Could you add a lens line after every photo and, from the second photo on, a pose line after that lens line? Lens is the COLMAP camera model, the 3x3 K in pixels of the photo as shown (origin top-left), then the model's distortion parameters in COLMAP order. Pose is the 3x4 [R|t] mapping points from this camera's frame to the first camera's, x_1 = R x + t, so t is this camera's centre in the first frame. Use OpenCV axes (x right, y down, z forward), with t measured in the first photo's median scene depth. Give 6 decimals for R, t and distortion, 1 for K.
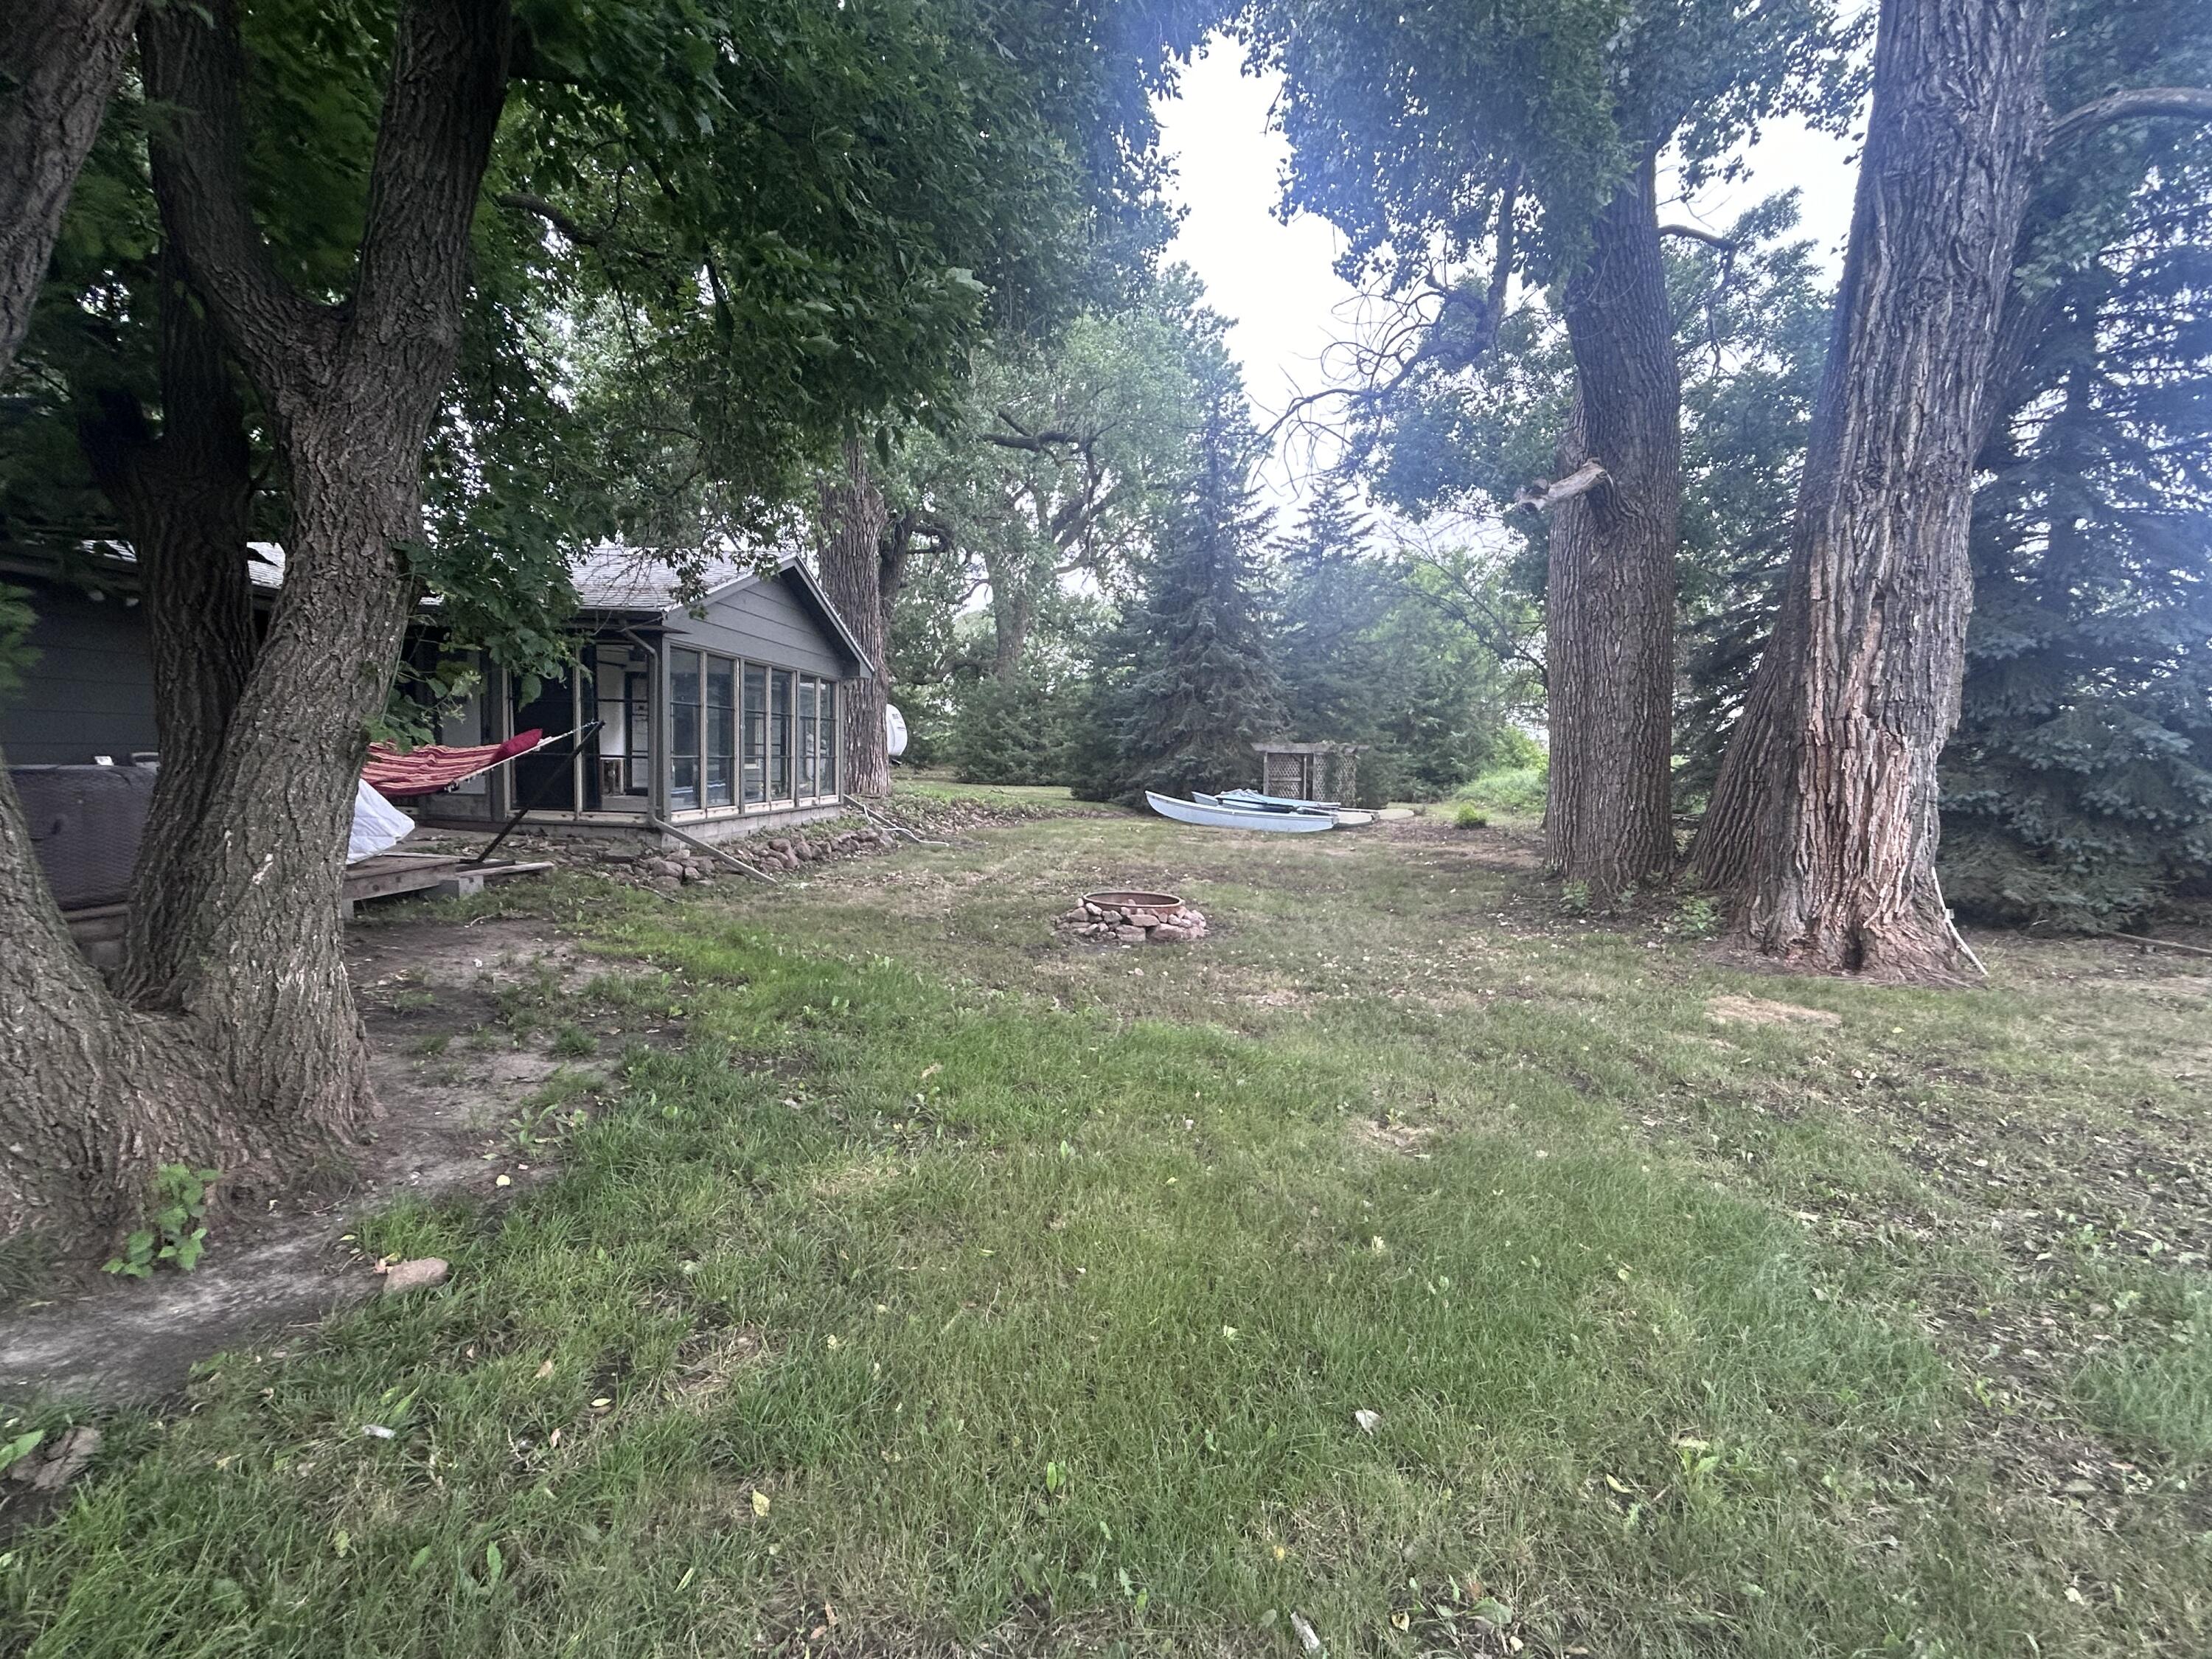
lens RADIAL K [[1035.8, 0, 1107.6], [0, 1035.8, 832.8], [0, 0, 1]] dist [0.000471, 0.000228]
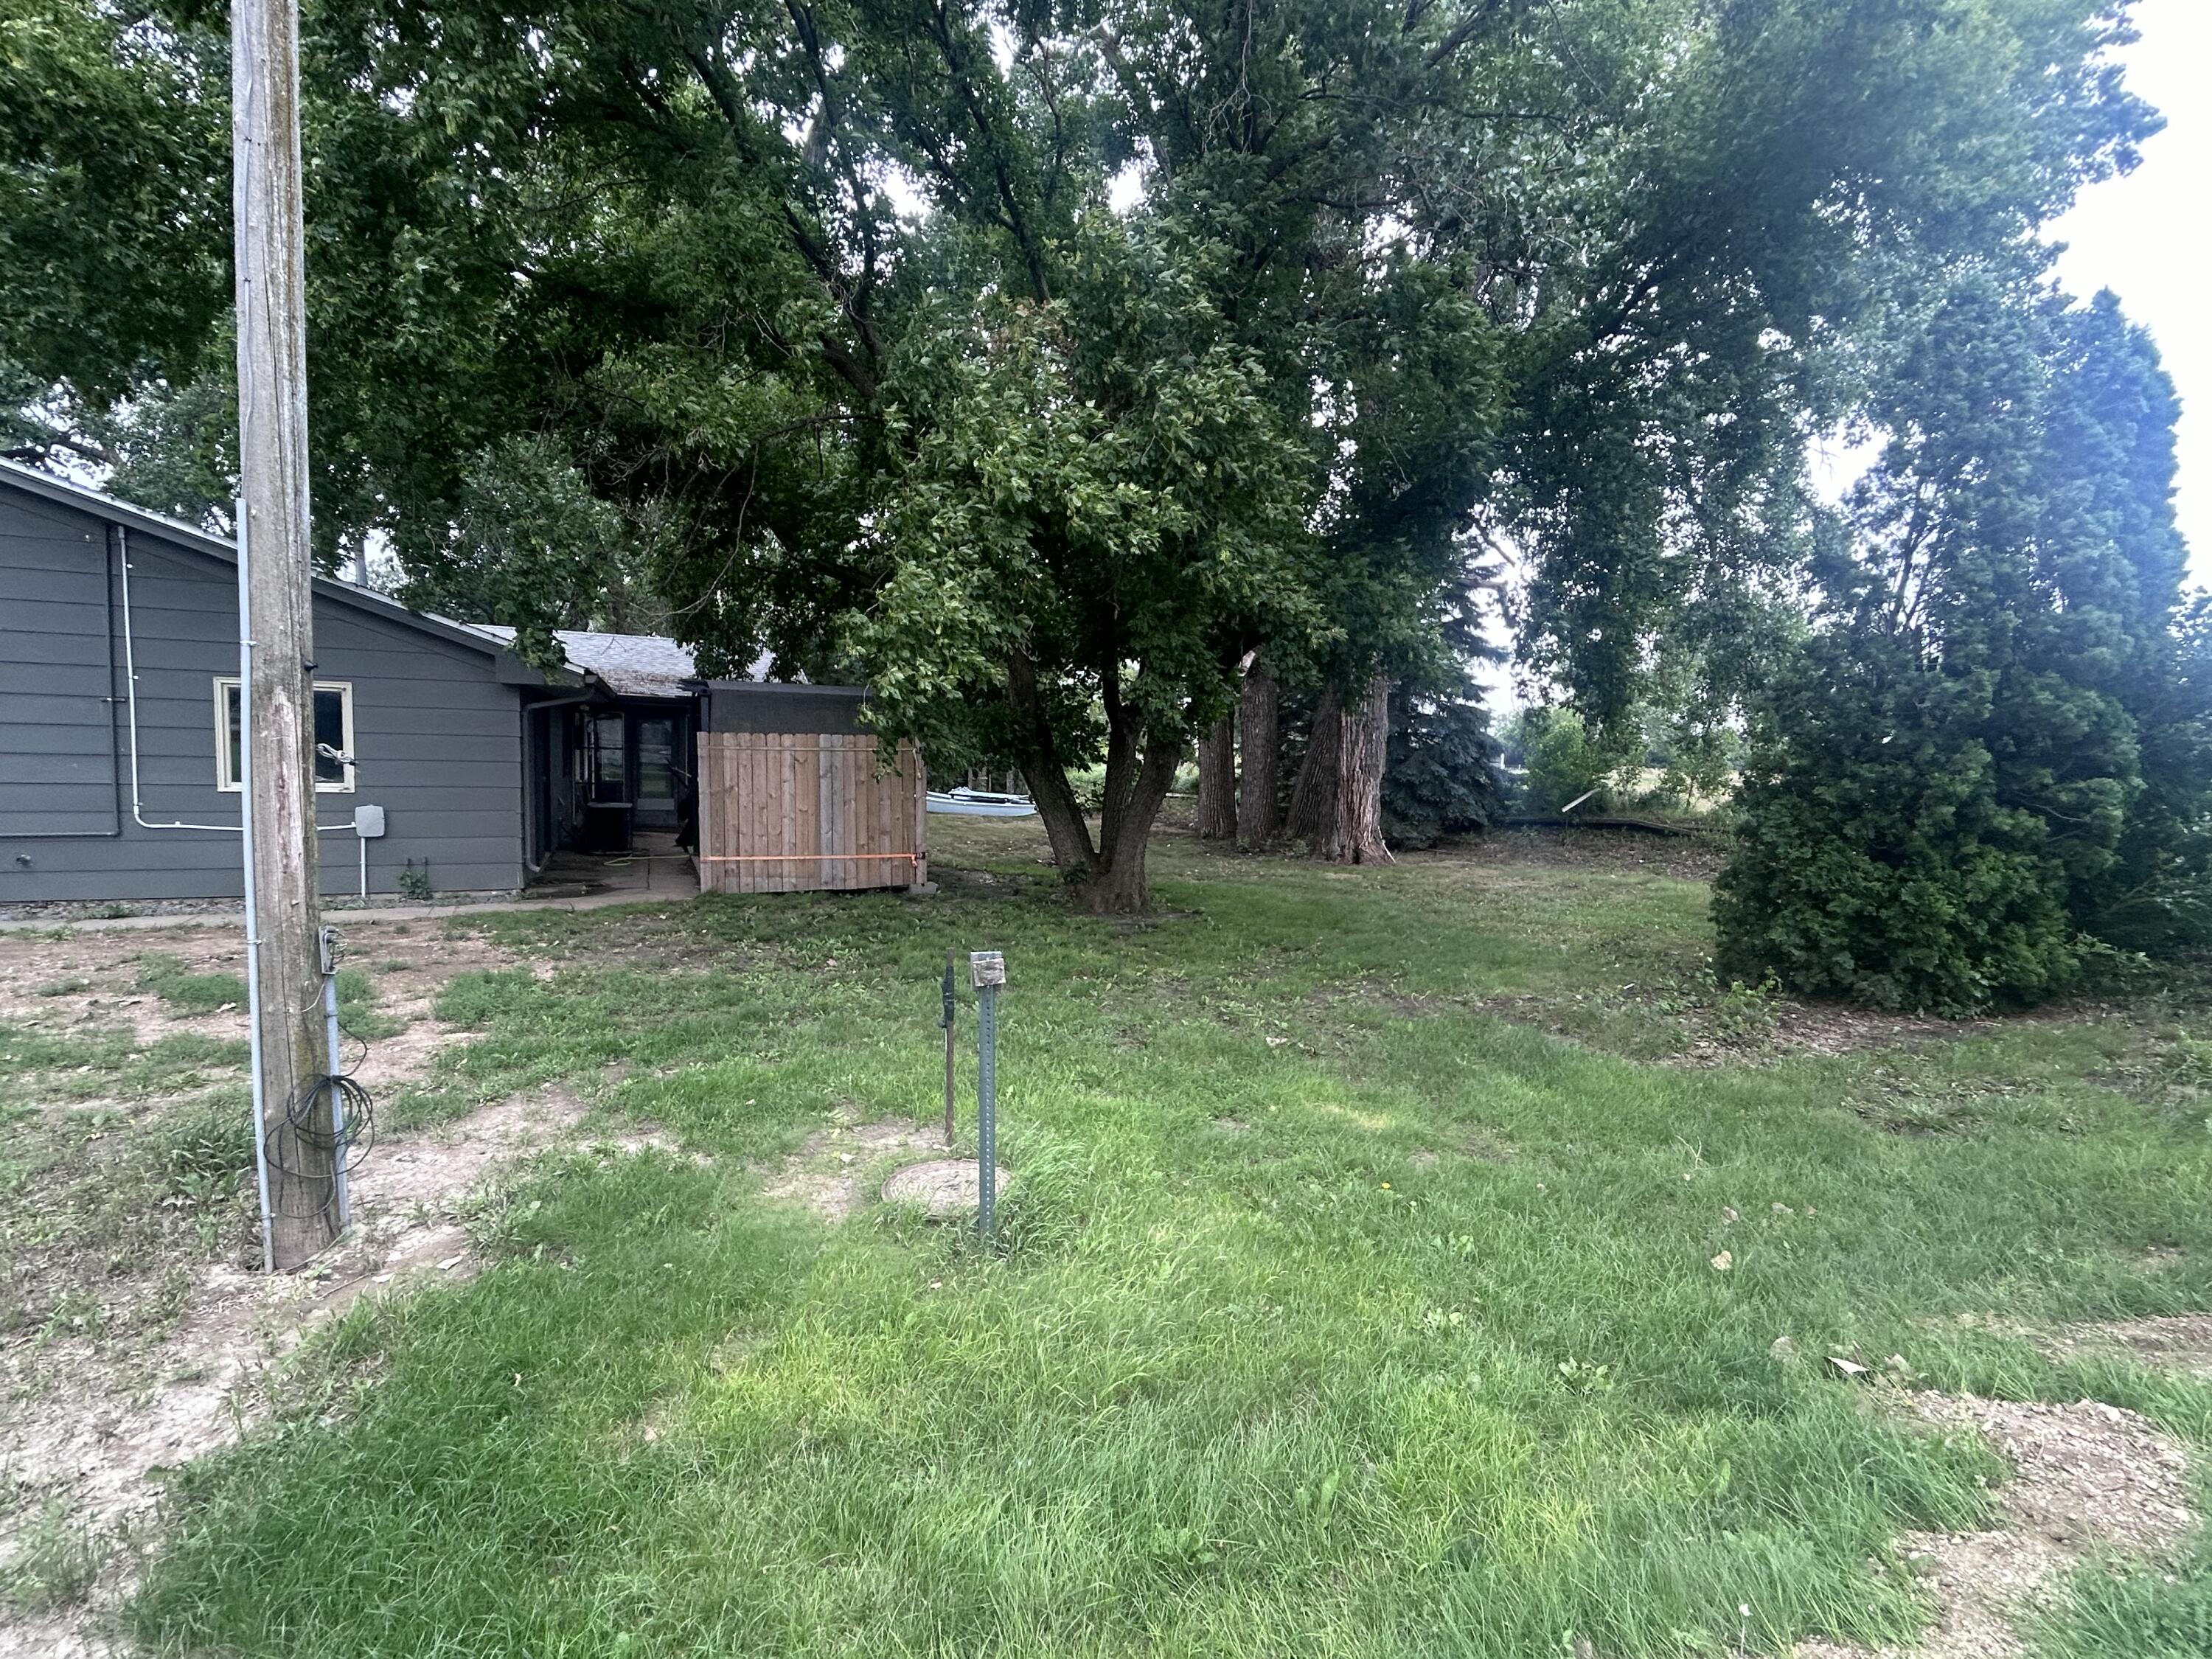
lens RADIAL K [[1035.8, 0, 1105.5], [0, 1035.8, 826.7], [0, 0, 1]] dist [0.000471, 0.000228]
pose [[0.884628, -0.016165, 0.466018, -1.079980], [0.012239, 0.999860, 0.011450, -0.002665], [-0.466137, -0.004426, 0.884701, -1.046221]]
